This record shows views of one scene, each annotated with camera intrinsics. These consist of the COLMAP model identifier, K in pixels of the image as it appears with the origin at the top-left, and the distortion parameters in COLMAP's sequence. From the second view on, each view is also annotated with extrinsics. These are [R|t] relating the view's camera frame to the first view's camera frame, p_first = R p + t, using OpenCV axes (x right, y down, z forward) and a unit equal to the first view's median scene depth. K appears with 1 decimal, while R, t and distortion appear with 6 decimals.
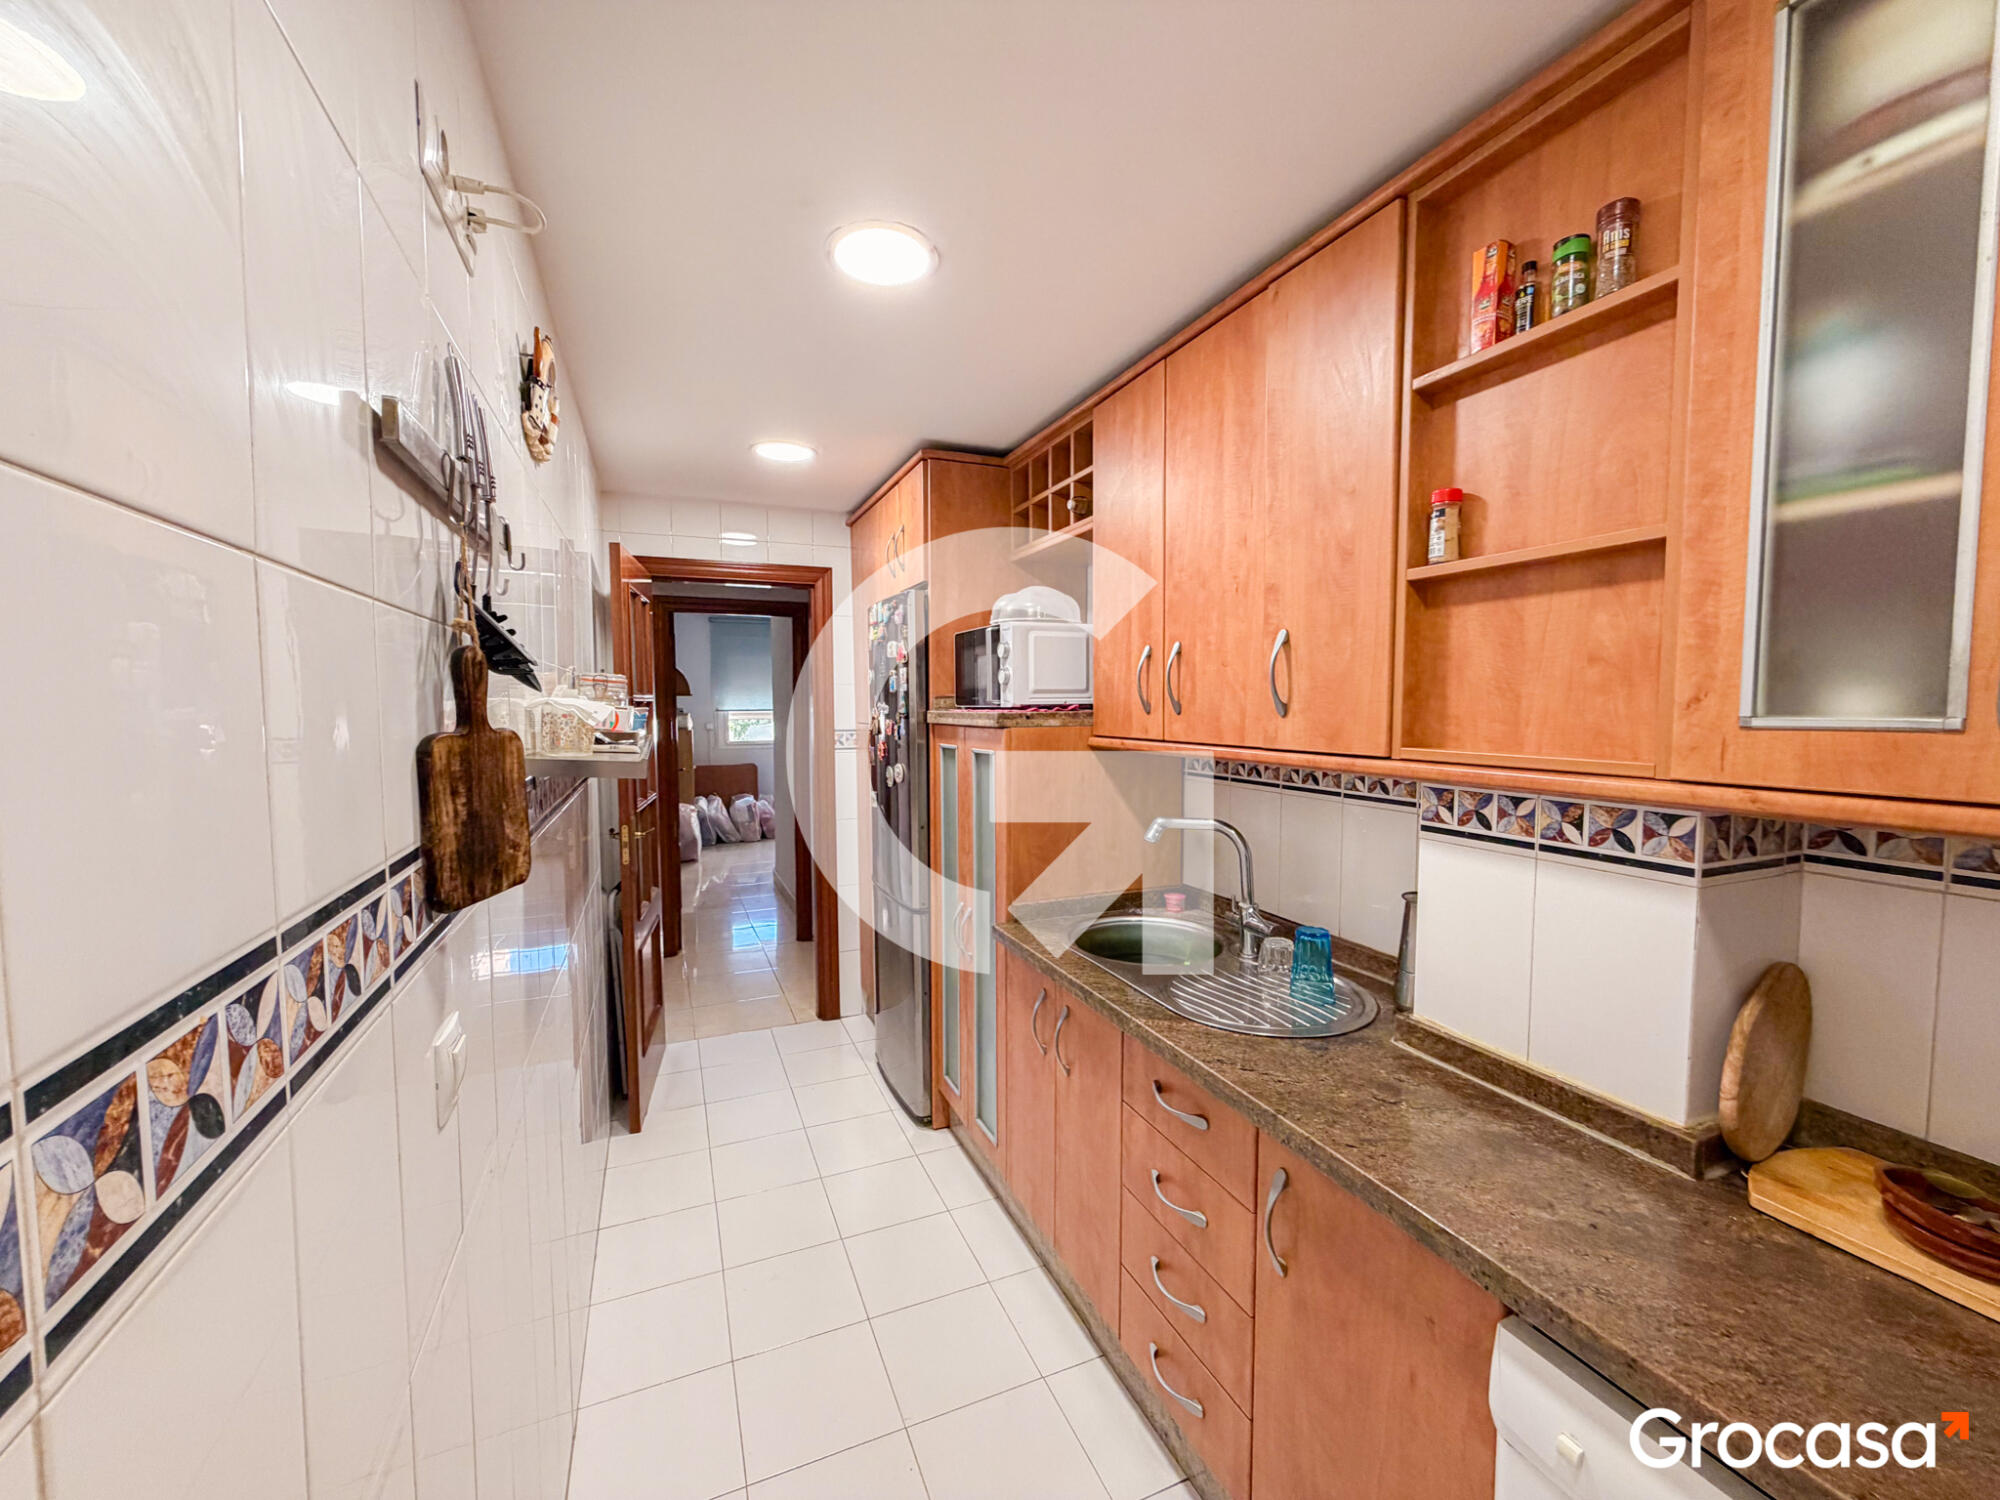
lens RADIAL K [[798.9, 0, 994.2], [0, 798.9, 749.9], [0, 0, 1]] dist [-0.000689, 0.000217]
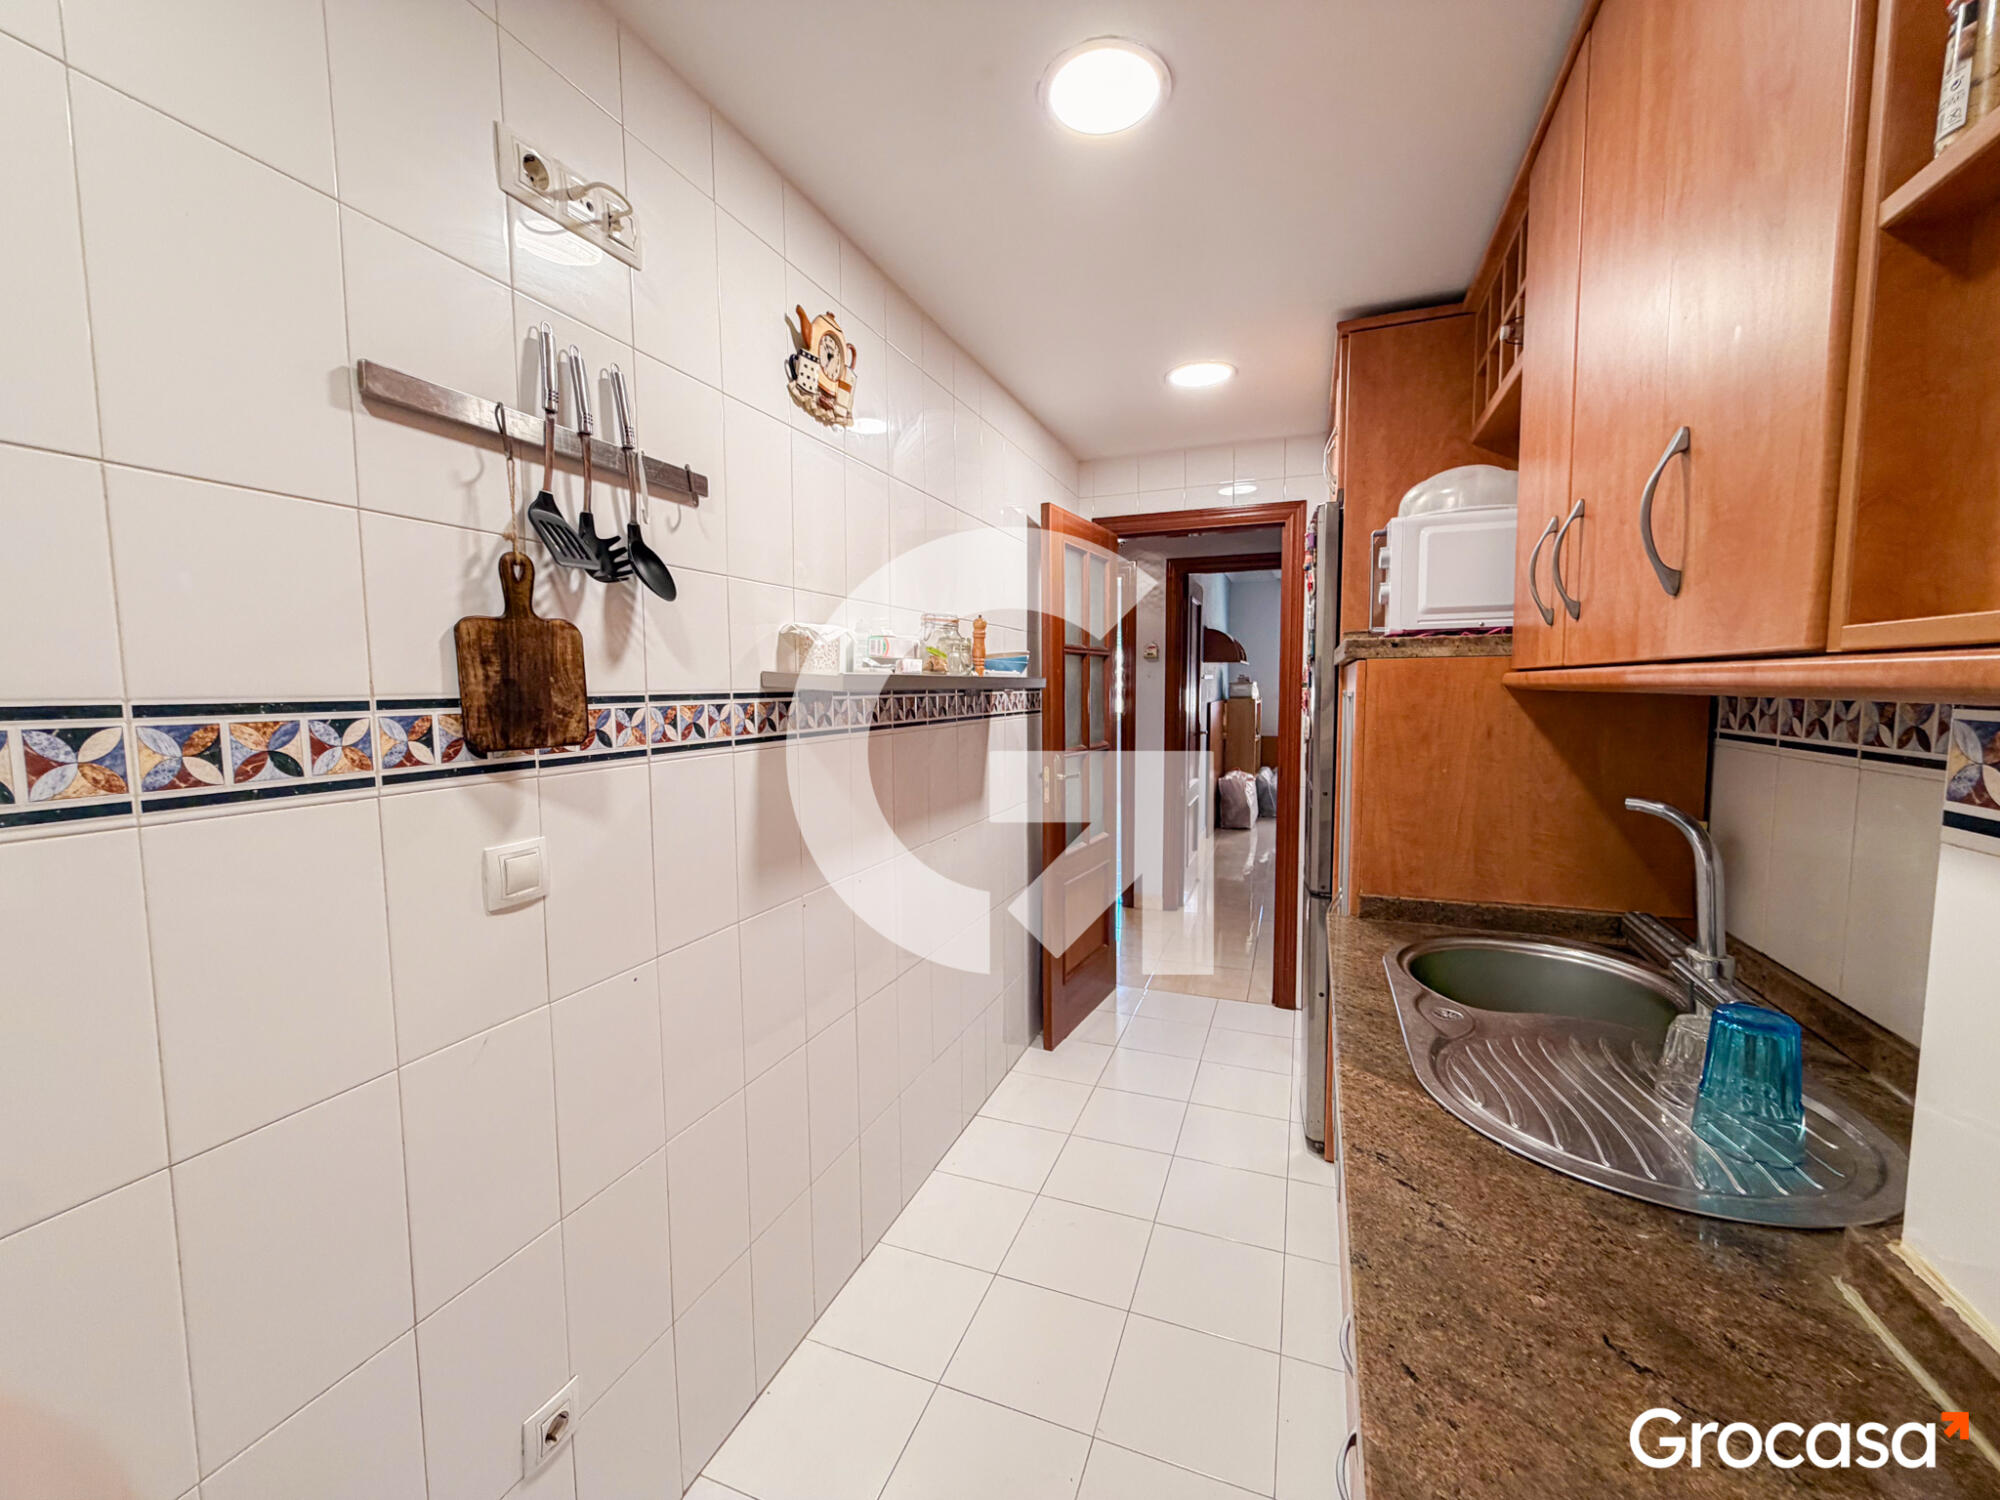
lens RADIAL K [[798.9, 0, 996.6], [0, 798.9, 750.7], [0, 0, 1]] dist [-0.000689, 0.000217]
pose [[0.715213, 0.054345, -0.696791, 0.385593], [-0.036782, 0.998518, 0.040123, 0.052233], [0.697938, -0.003068, 0.716152, 0.285814]]
